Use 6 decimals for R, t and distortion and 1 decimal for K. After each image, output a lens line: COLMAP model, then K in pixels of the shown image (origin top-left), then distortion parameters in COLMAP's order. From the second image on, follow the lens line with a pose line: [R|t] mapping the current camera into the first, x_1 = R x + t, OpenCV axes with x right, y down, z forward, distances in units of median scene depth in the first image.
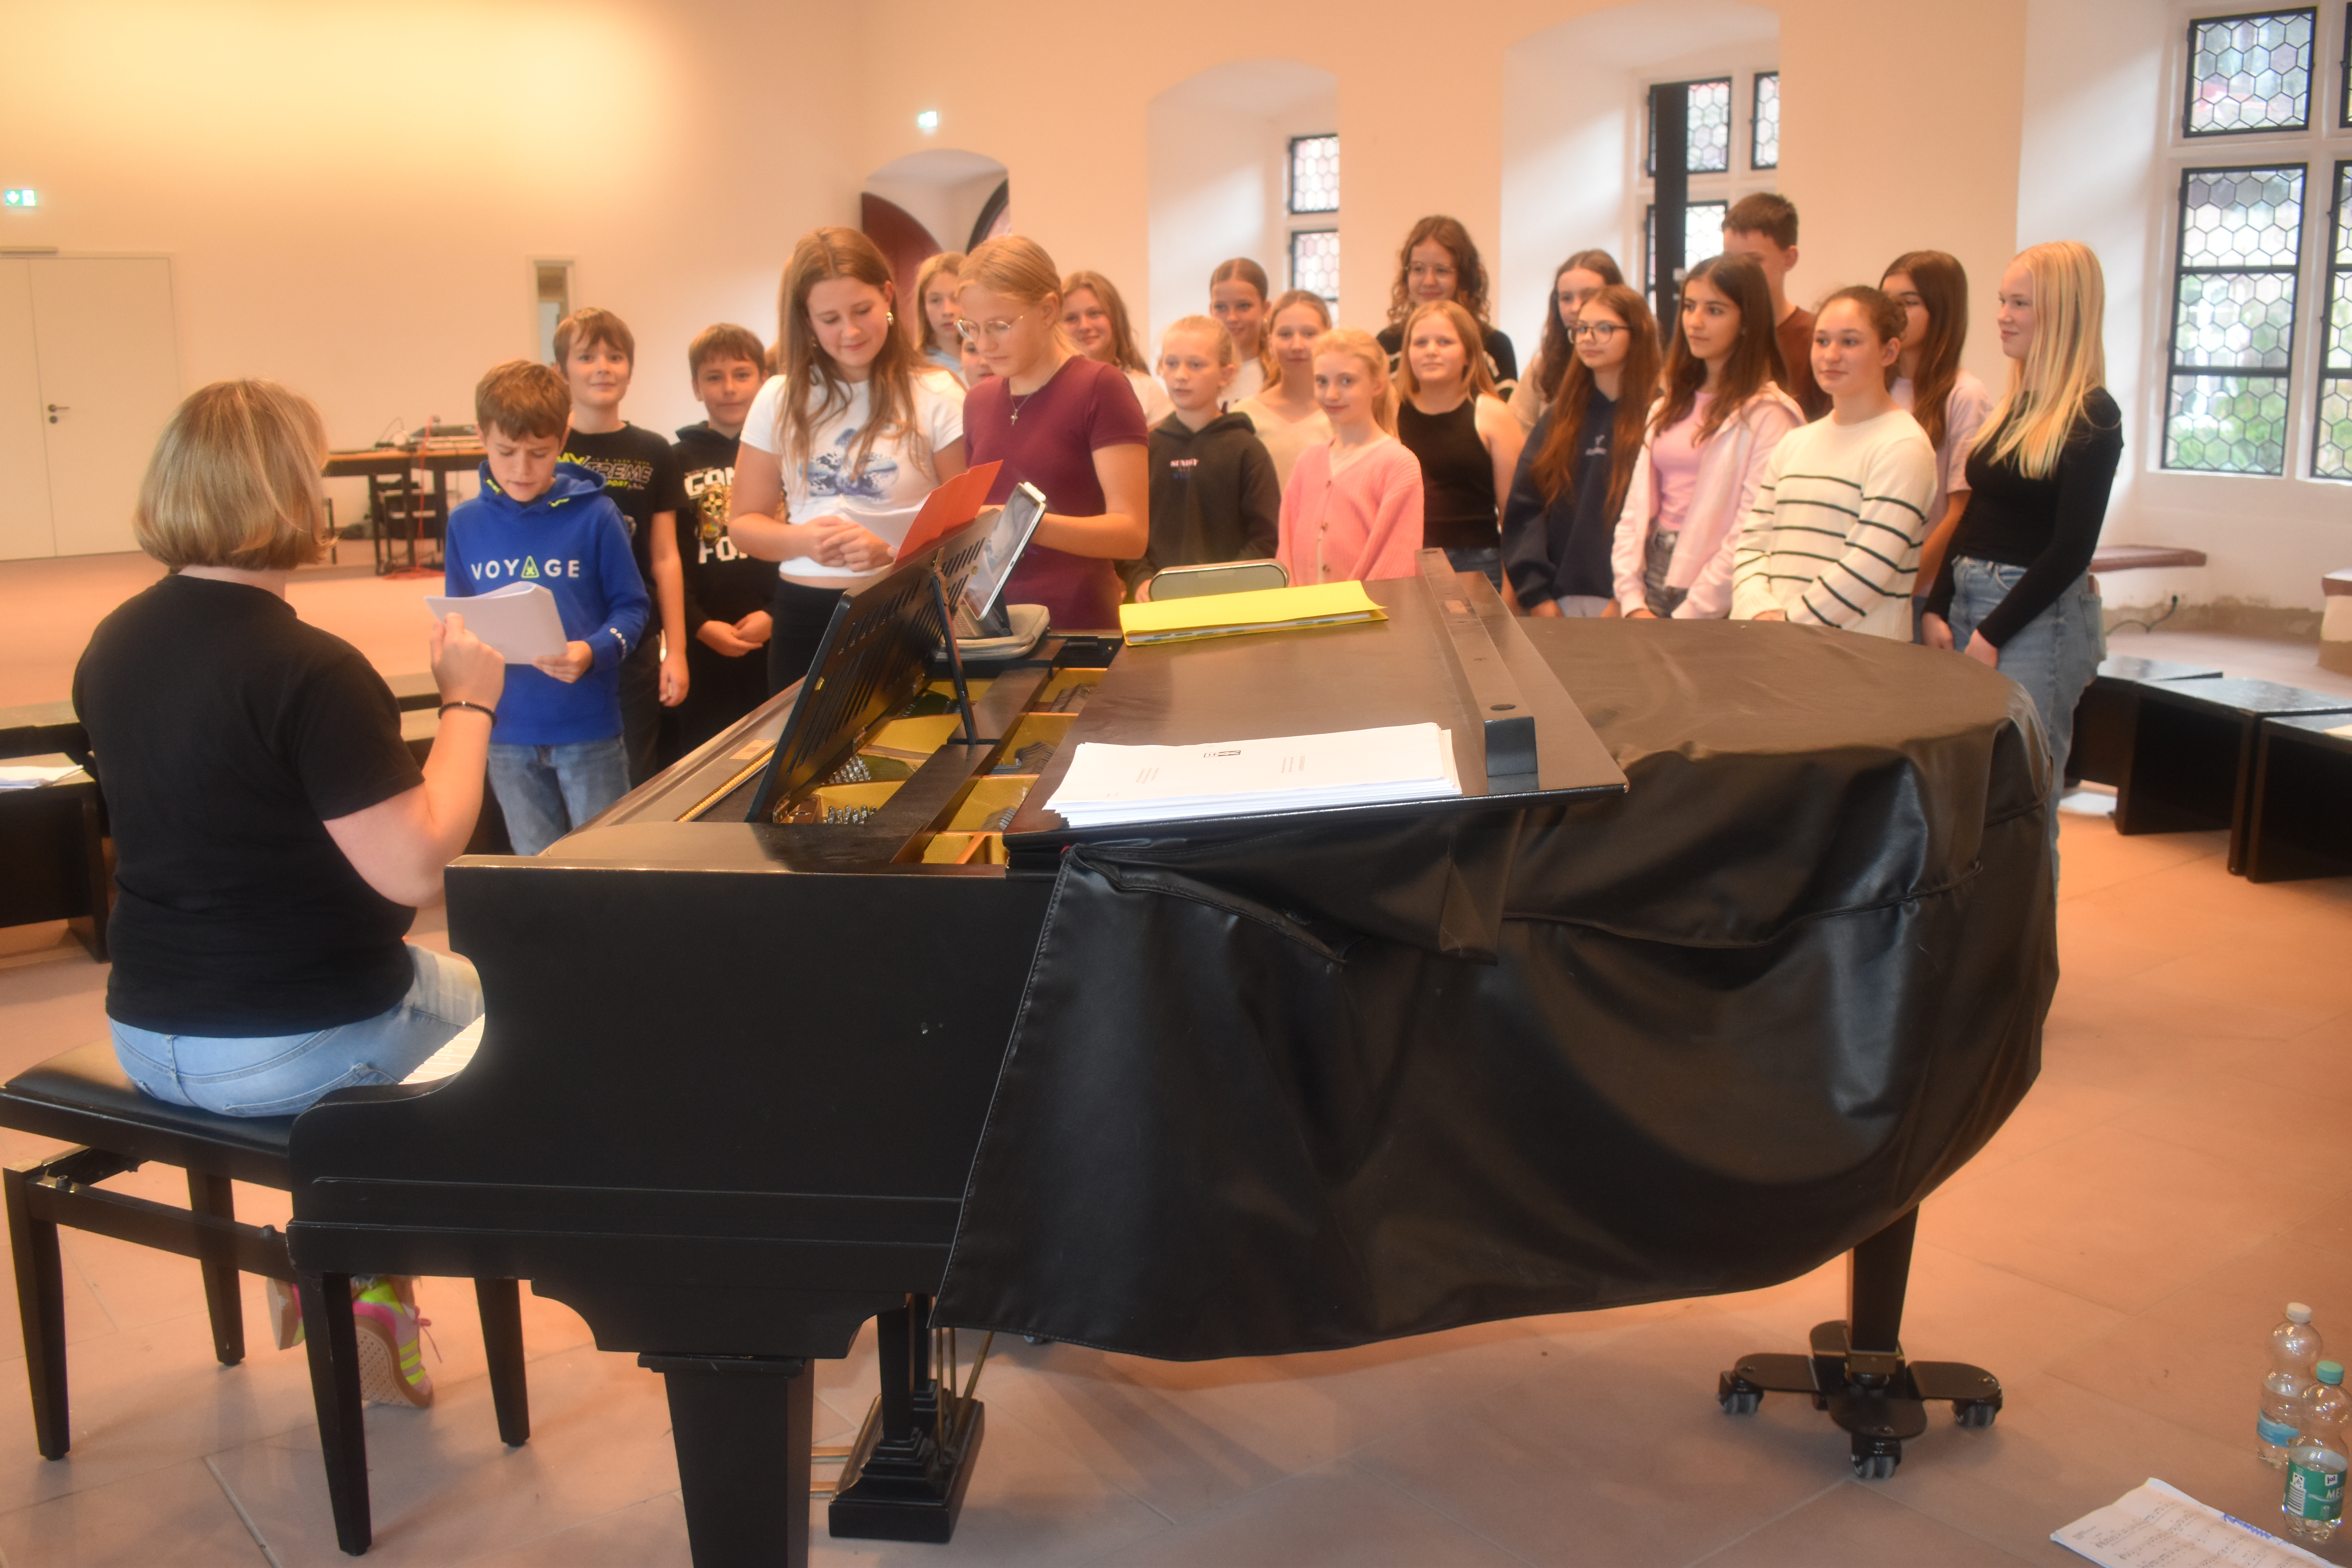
lens RADIAL K [[2149.0, 0, 1176.0], [0, 2149.0, 784.0], [0, 0, 1]] dist [-0.082704, 0.003958]
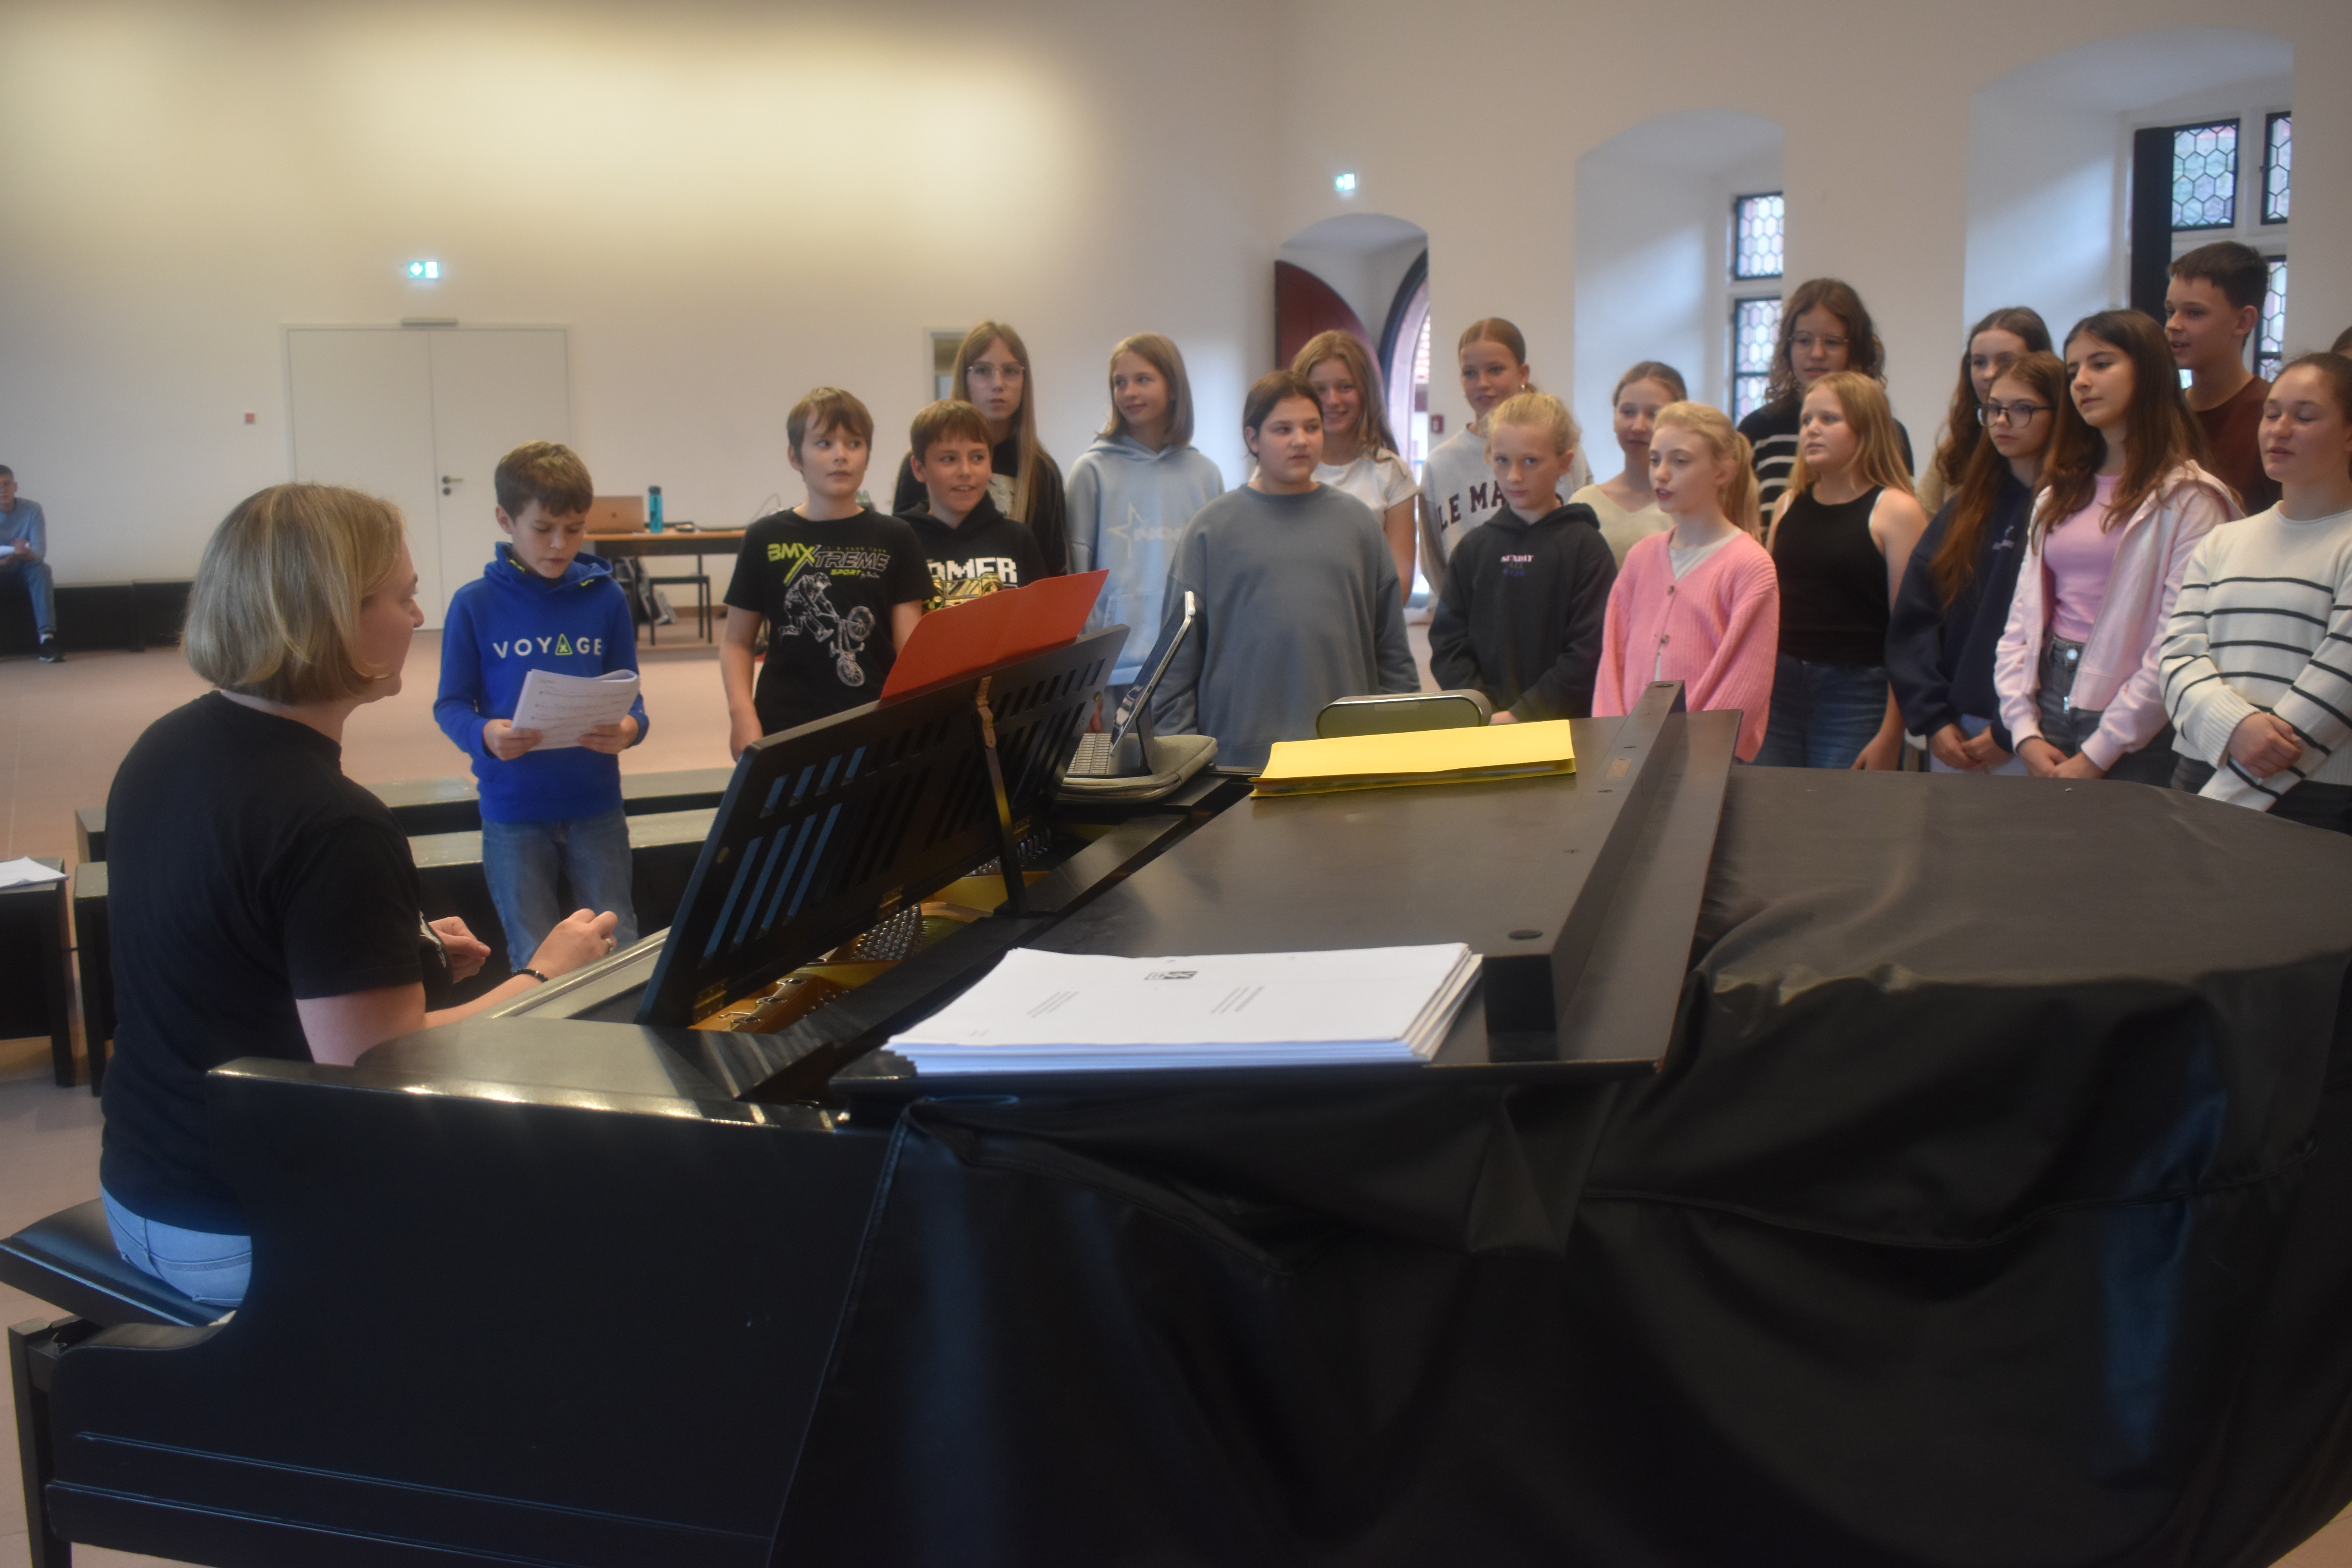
lens RADIAL K [[2281.1, 0, 1176.0], [0, 2281.1, 784.0], [0, 0, 1]] dist [-0.077363, 0.004443]
pose [[0.979380, 0.030116, -0.199772, 0.062086], [-0.038910, 0.998432, -0.040237, -0.016804], [0.198247, 0.047180, 0.979016, 0.072732]]
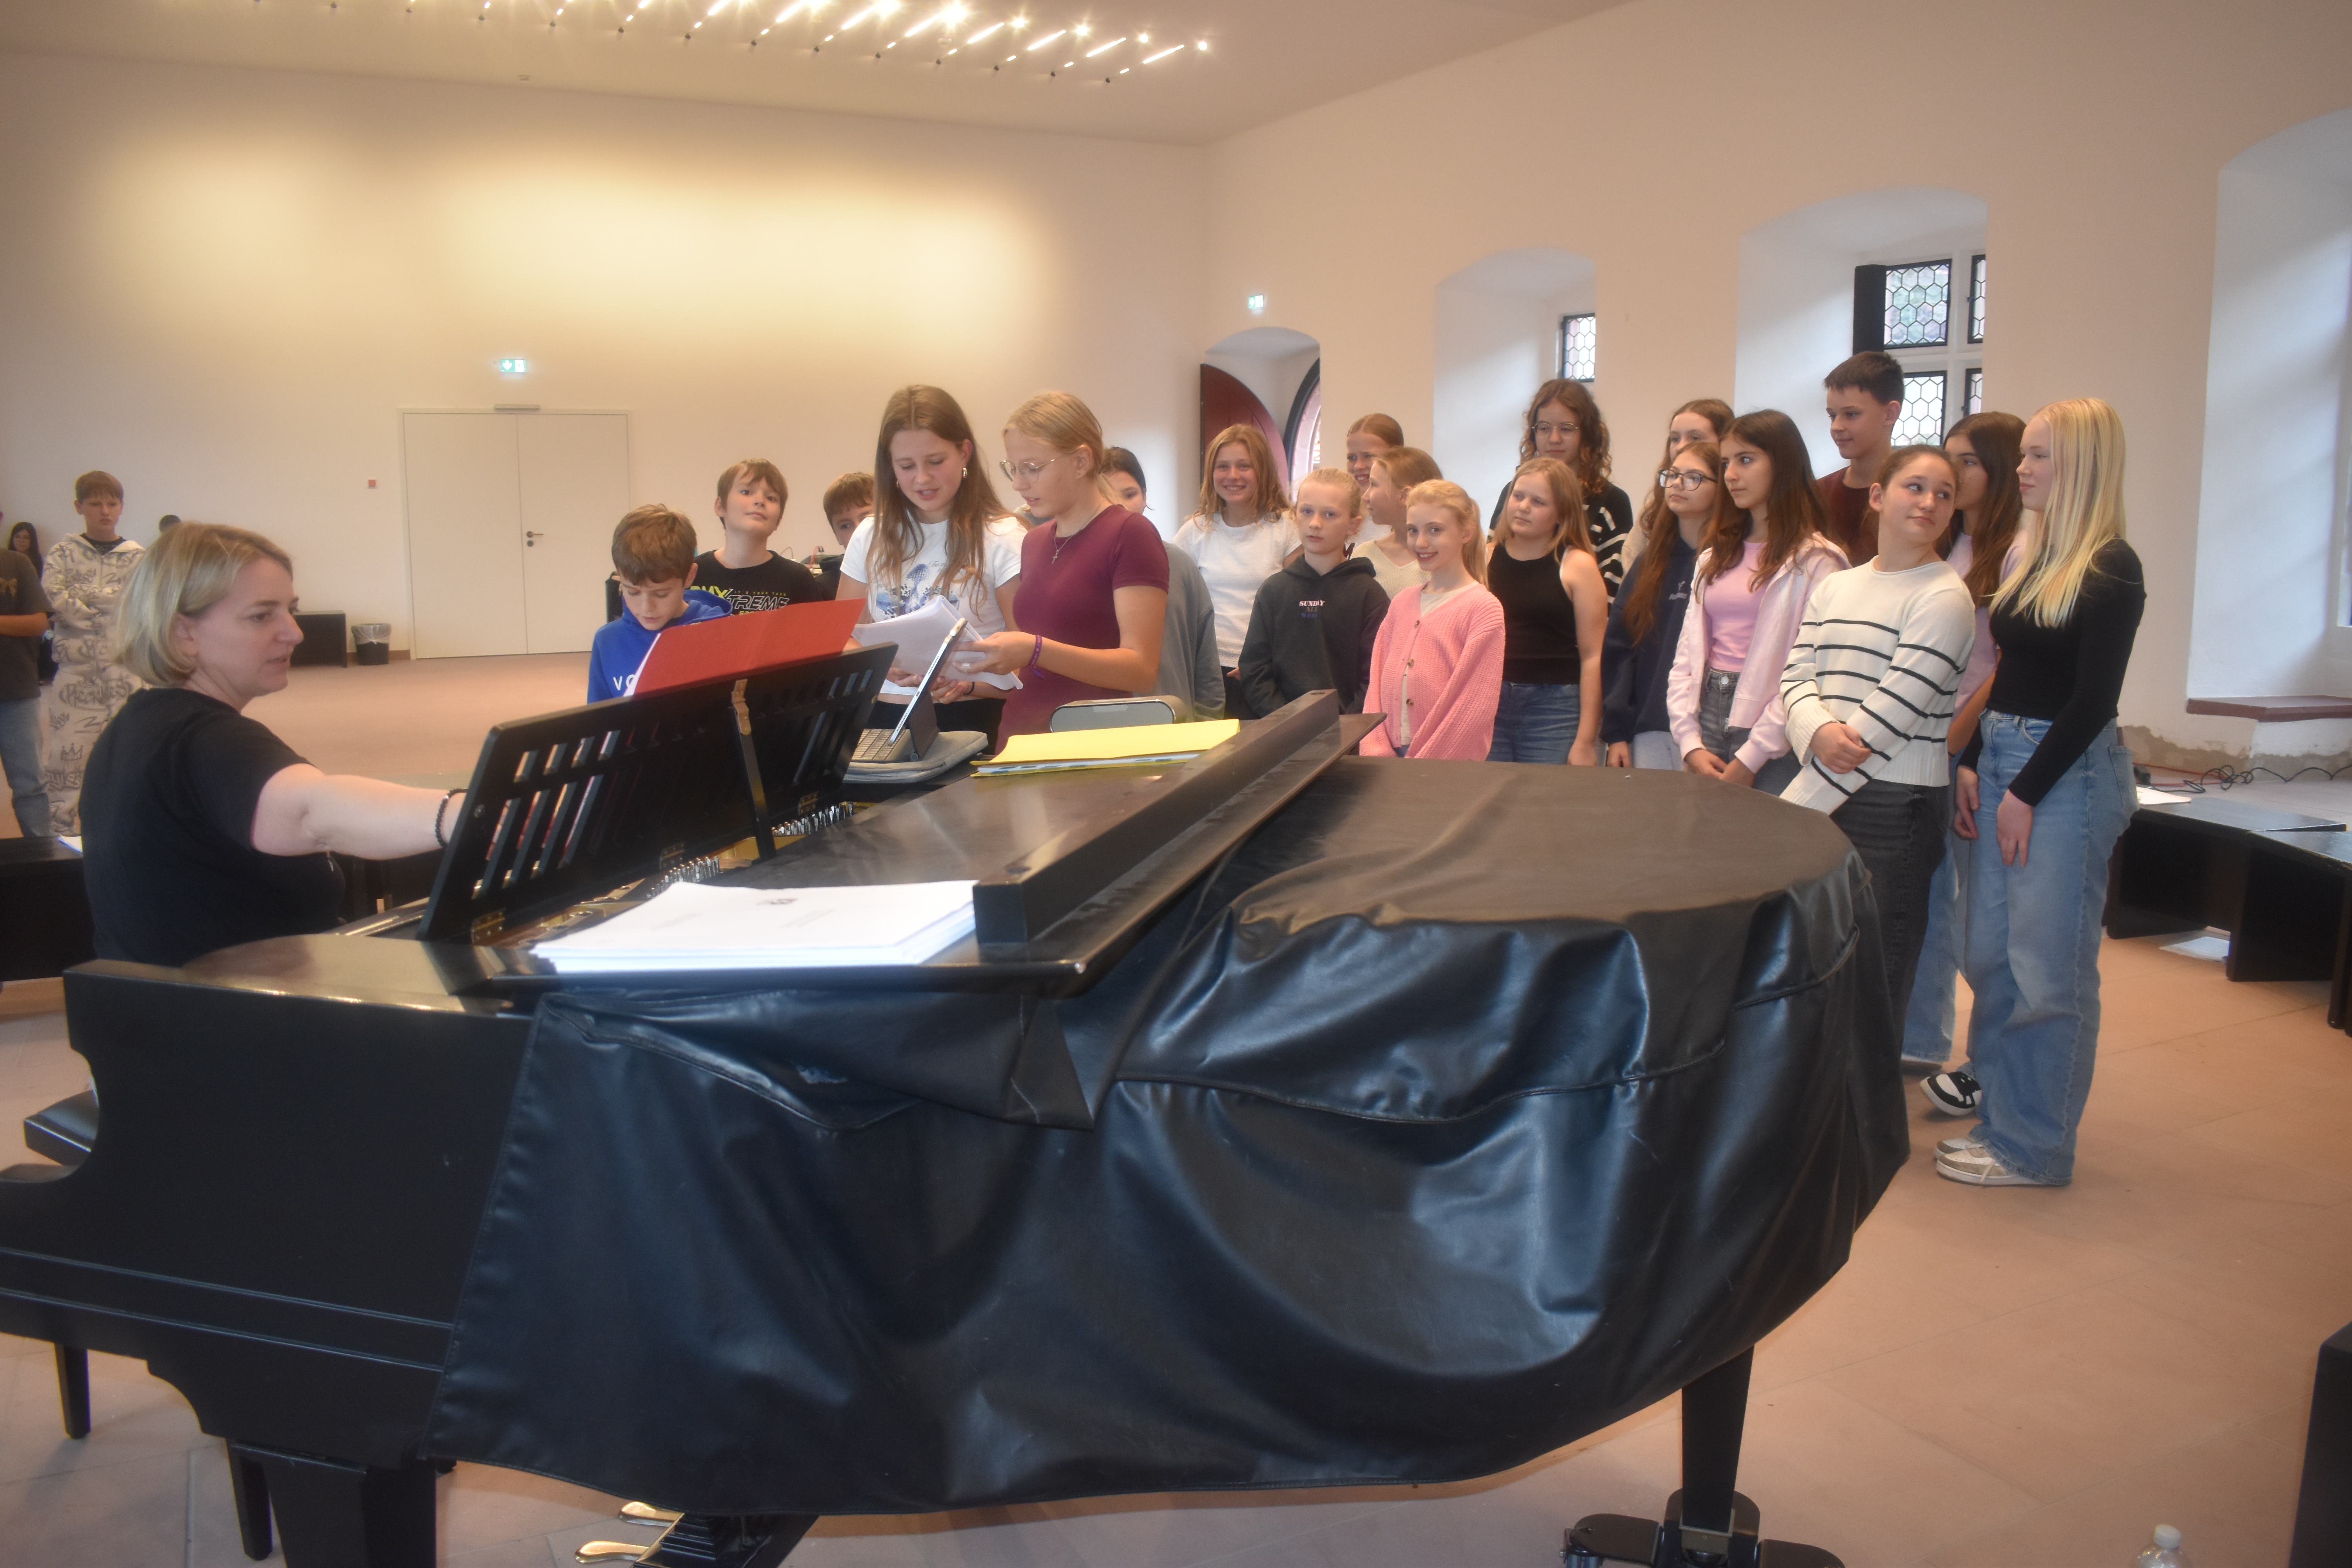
lens RADIAL K [[1838.2, 0, 1176.0], [0, 1838.2, 784.0], [0, 0, 1]] dist [-0.095072, 0.015236]
pose [[0.982179, 0.036998, -0.184270, 0.121392], [-0.045427, 0.998096, -0.041730, -0.014216], [0.182376, 0.049357, 0.981989, 0.069823]]
